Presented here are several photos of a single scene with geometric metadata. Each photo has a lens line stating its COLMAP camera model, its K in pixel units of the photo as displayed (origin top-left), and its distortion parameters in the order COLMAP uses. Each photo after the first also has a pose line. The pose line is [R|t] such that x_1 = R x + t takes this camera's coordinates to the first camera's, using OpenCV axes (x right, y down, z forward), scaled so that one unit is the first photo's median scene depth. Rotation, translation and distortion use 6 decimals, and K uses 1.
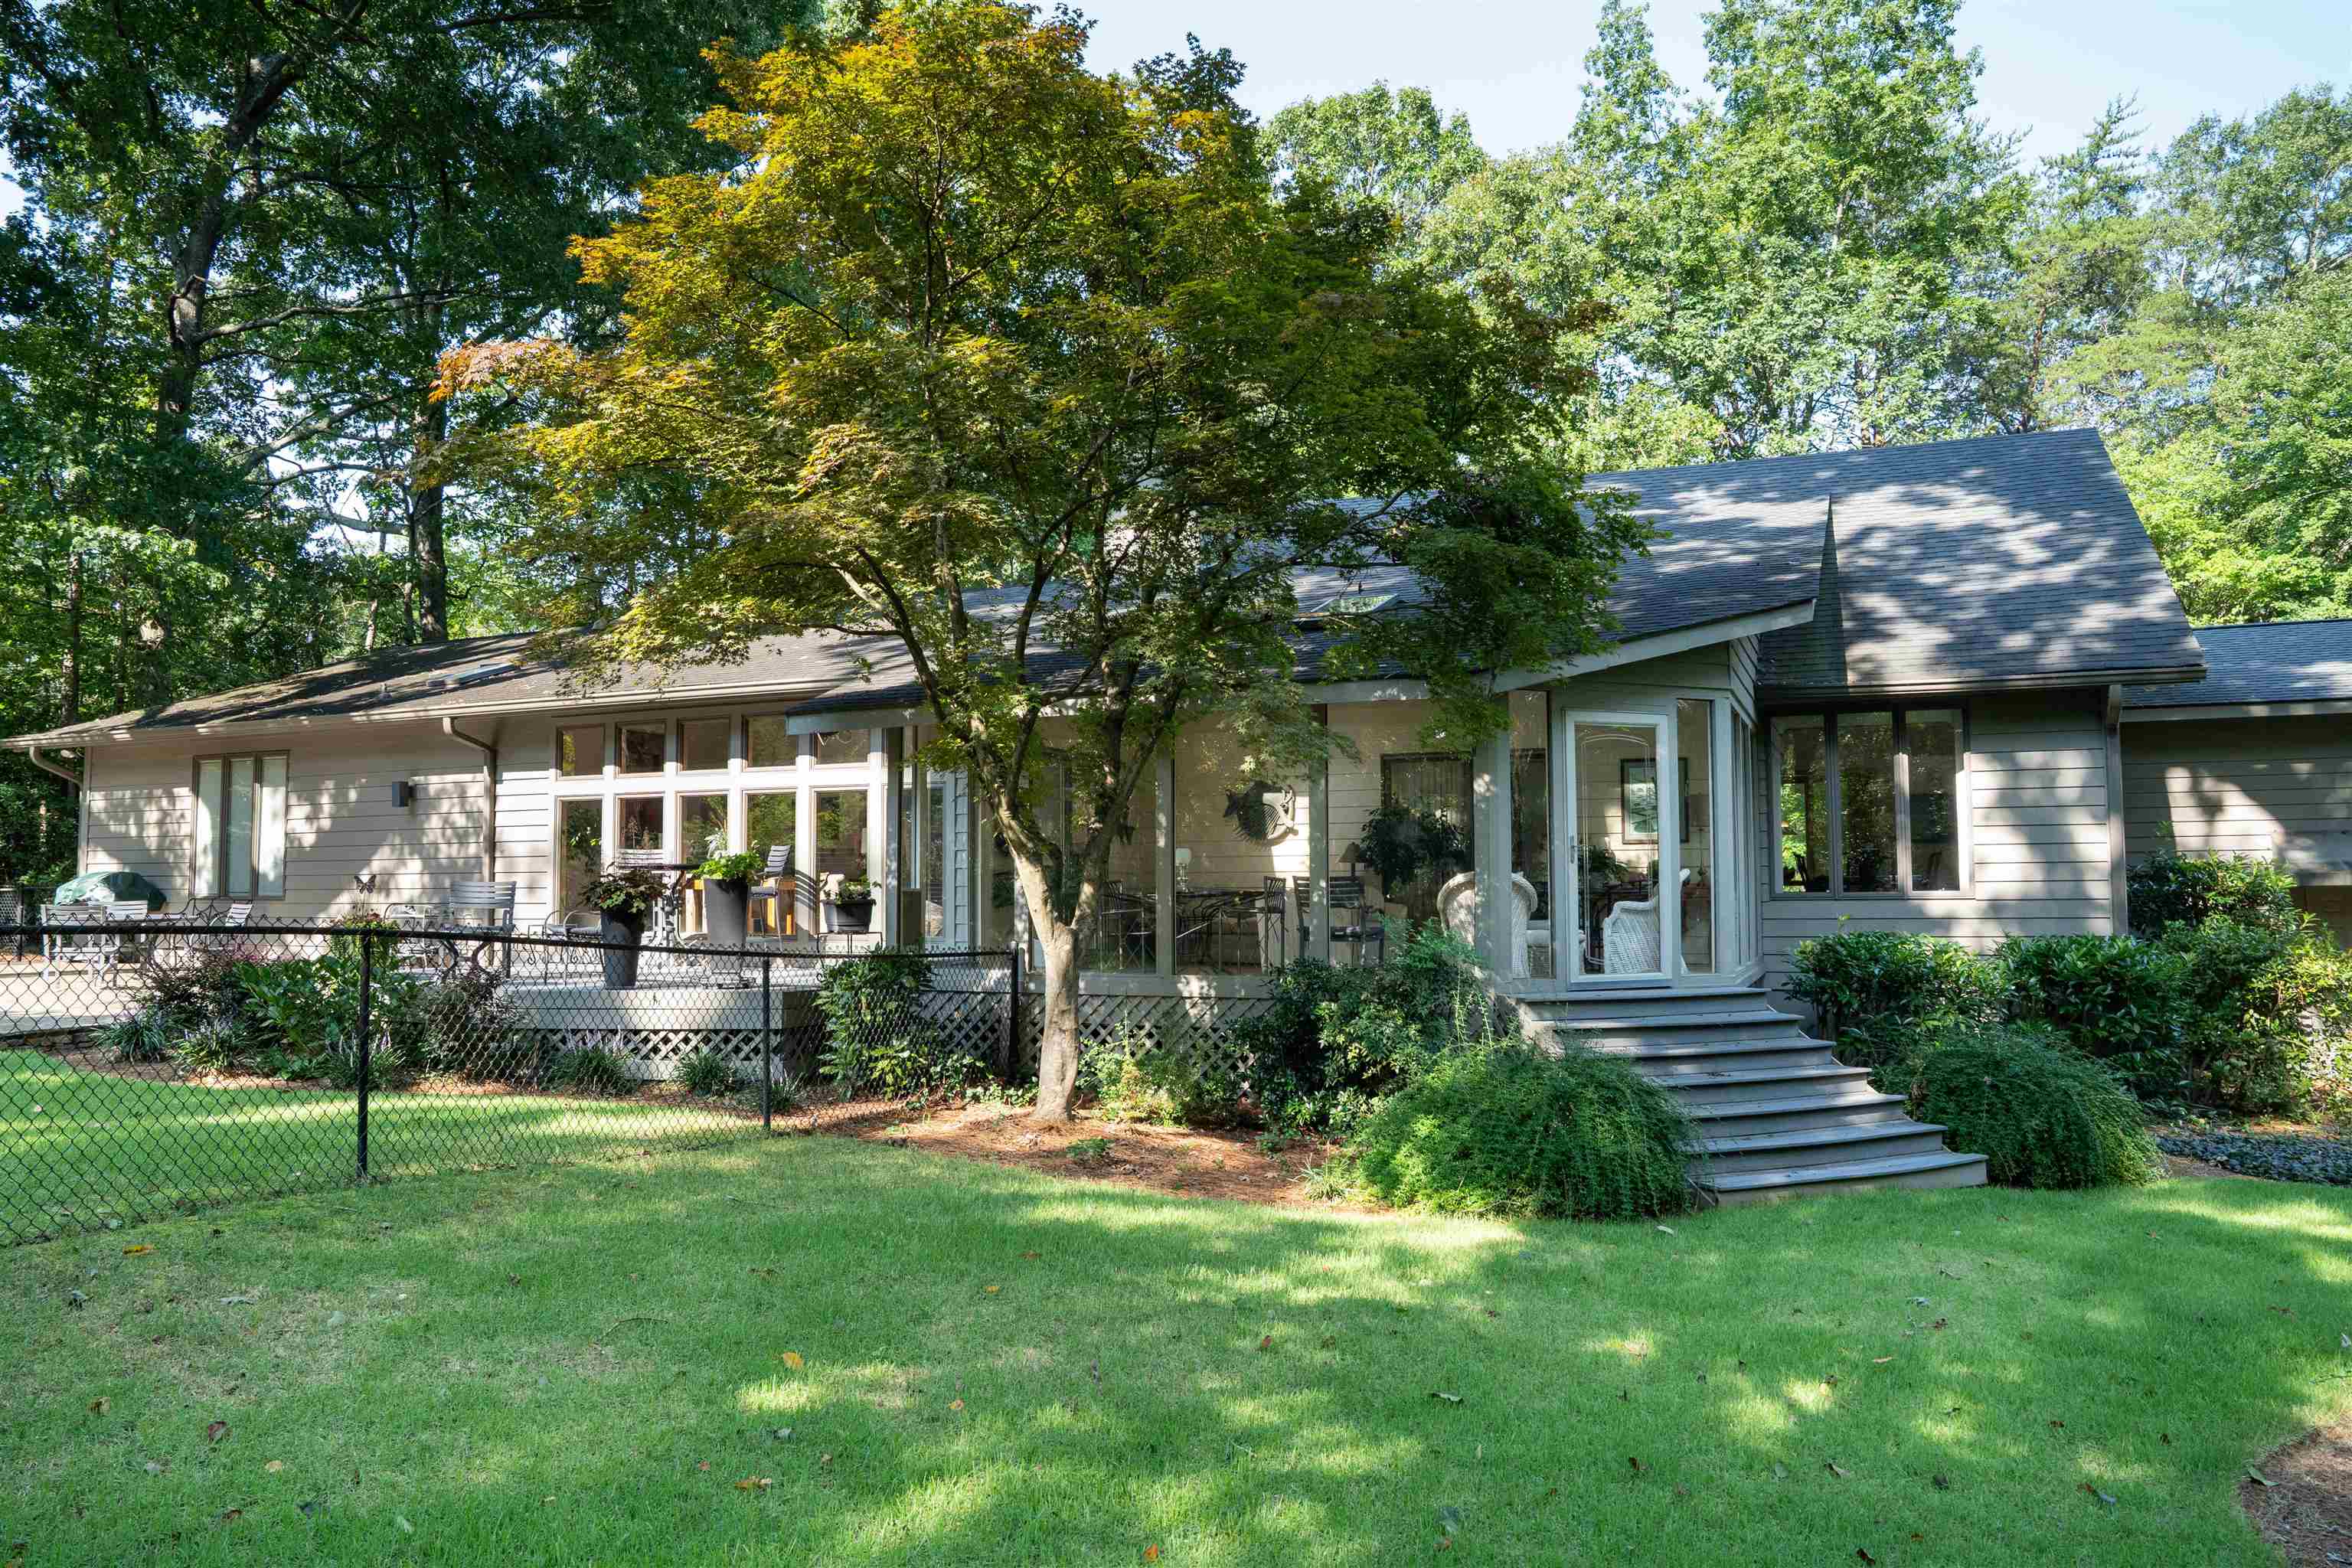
lens RADIAL K [[1749.5, 0, 1176.0], [0, 1749.5, 784.0], [0, 0, 1]] dist [0.047456, -0.003395]
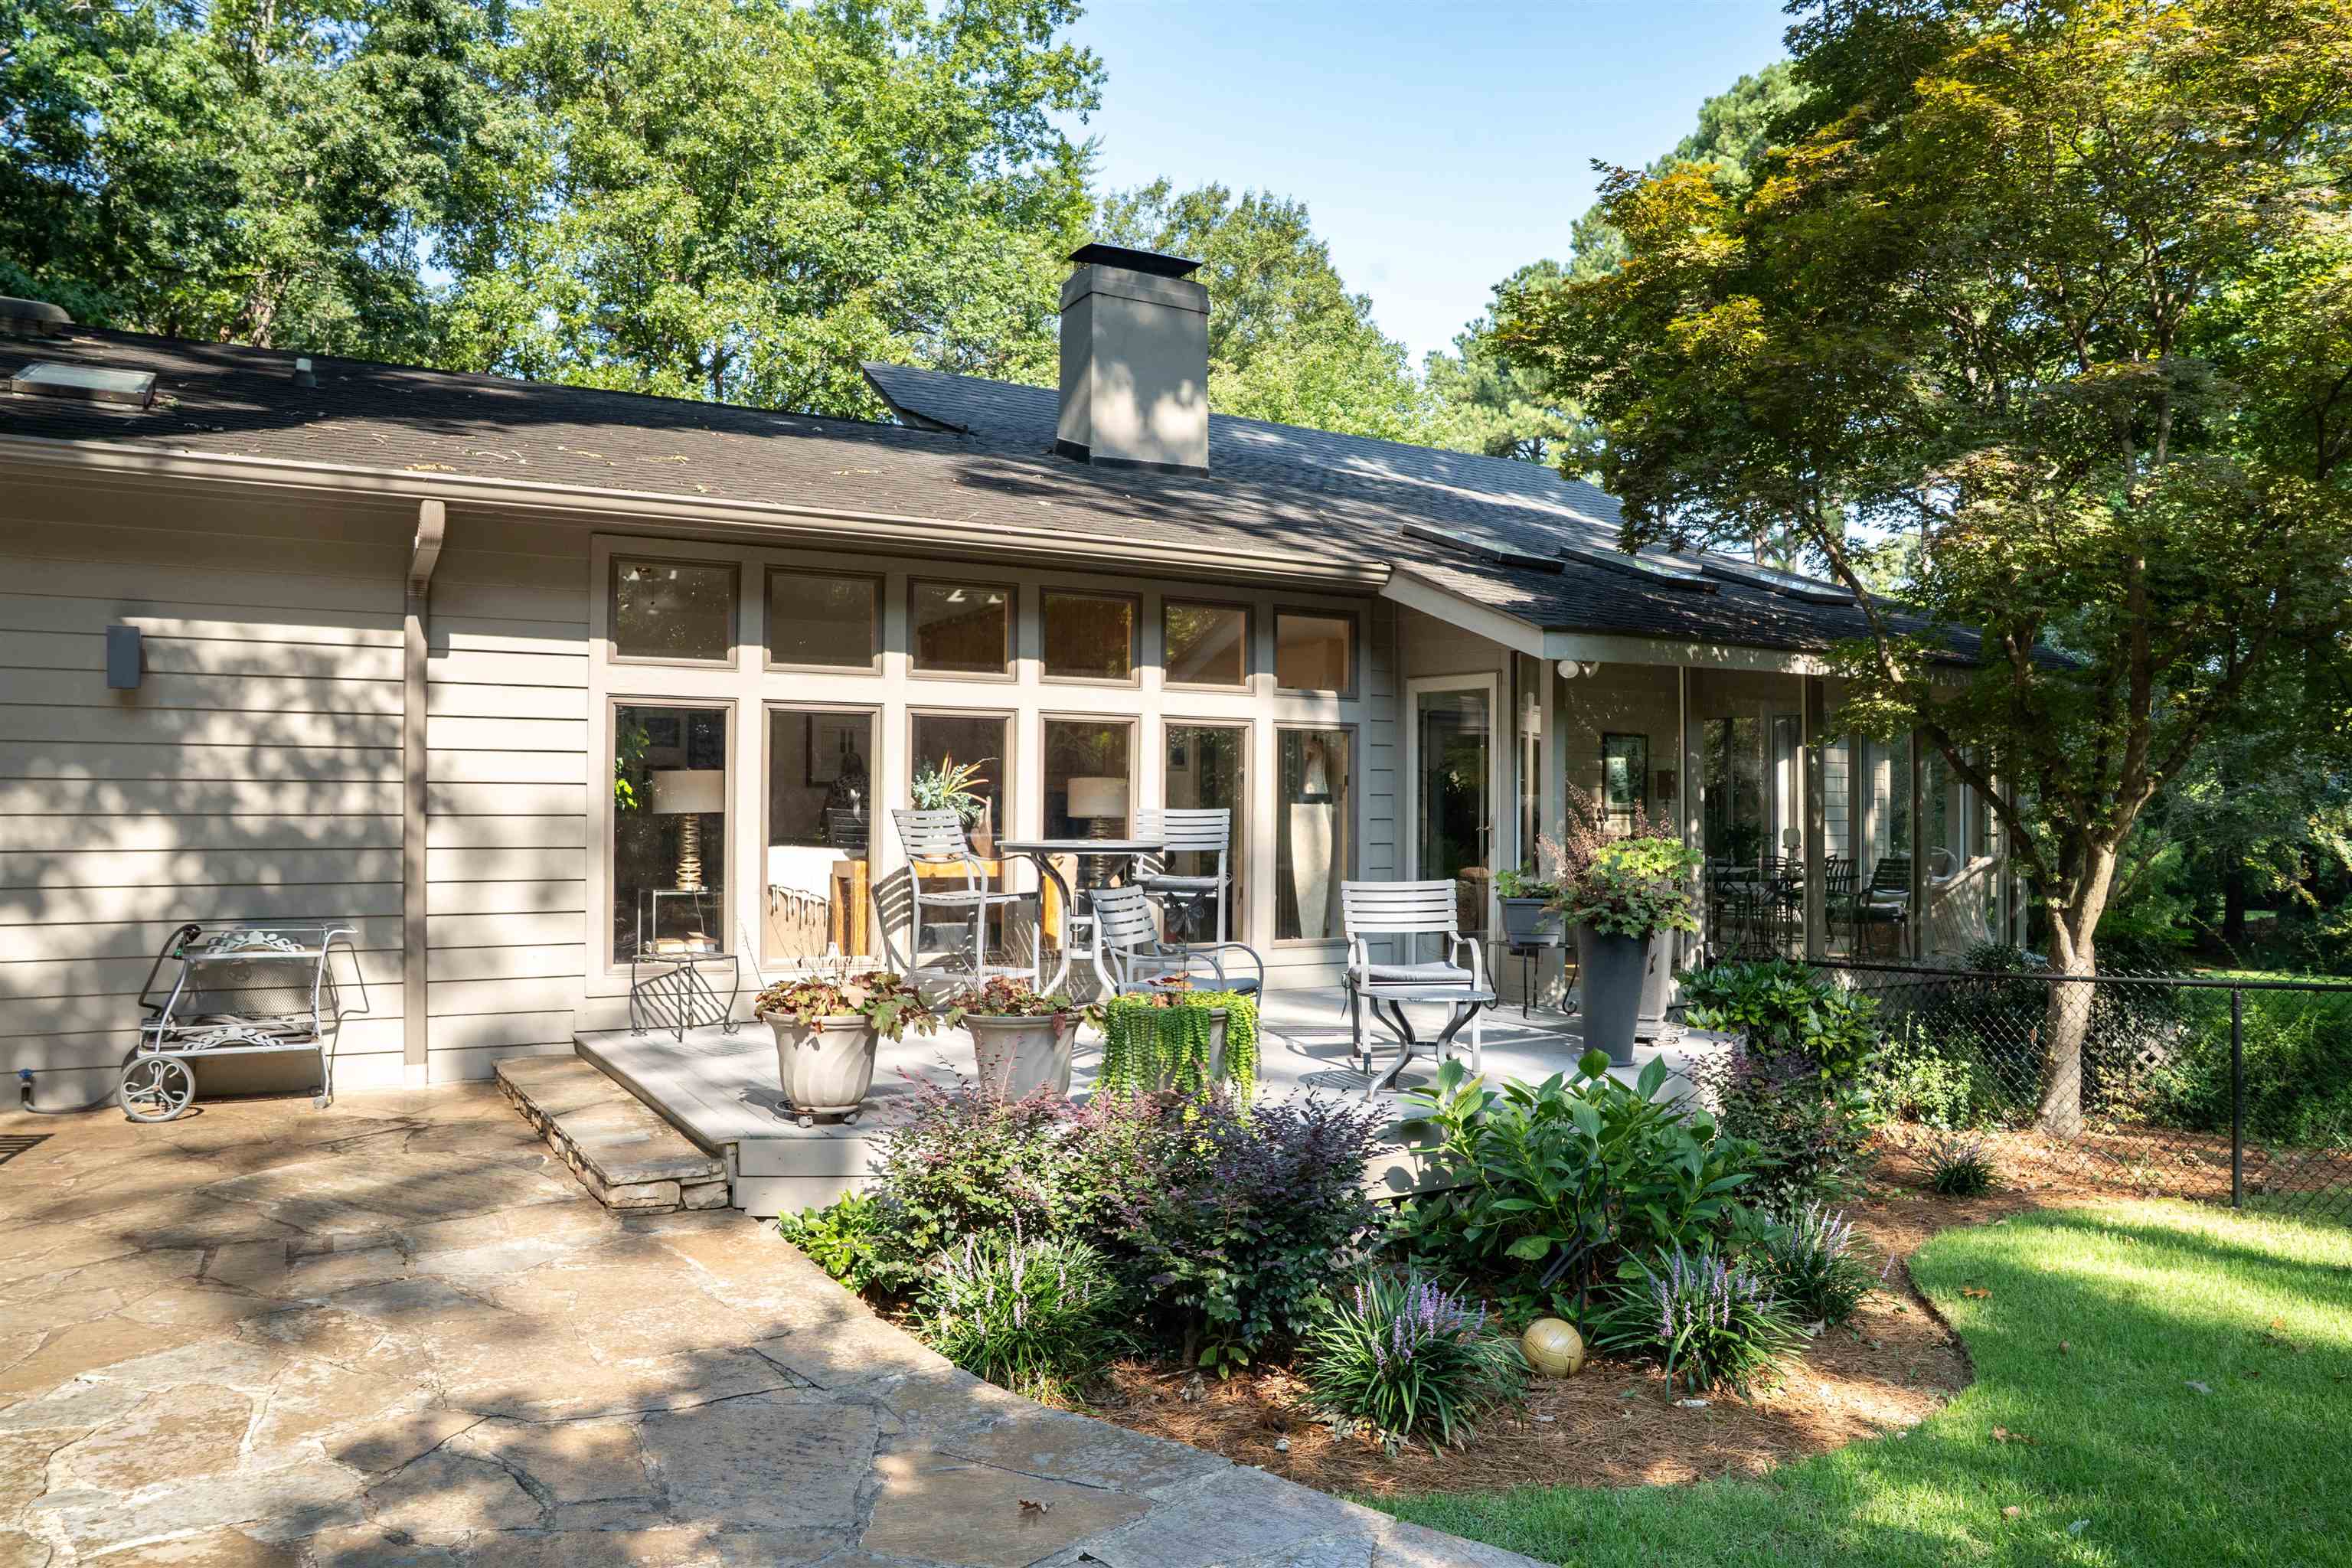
lens RADIAL K [[1749.5, 0, 1176.0], [0, 1749.5, 784.0], [0, 0, 1]] dist [0.047456, -0.003395]
pose [[0.565931, 0.022634, 0.824142, -0.638851], [-0.055166, 0.998422, 0.010461, 0.016783], [-0.822605, -0.051384, 0.566287, 0.570998]]
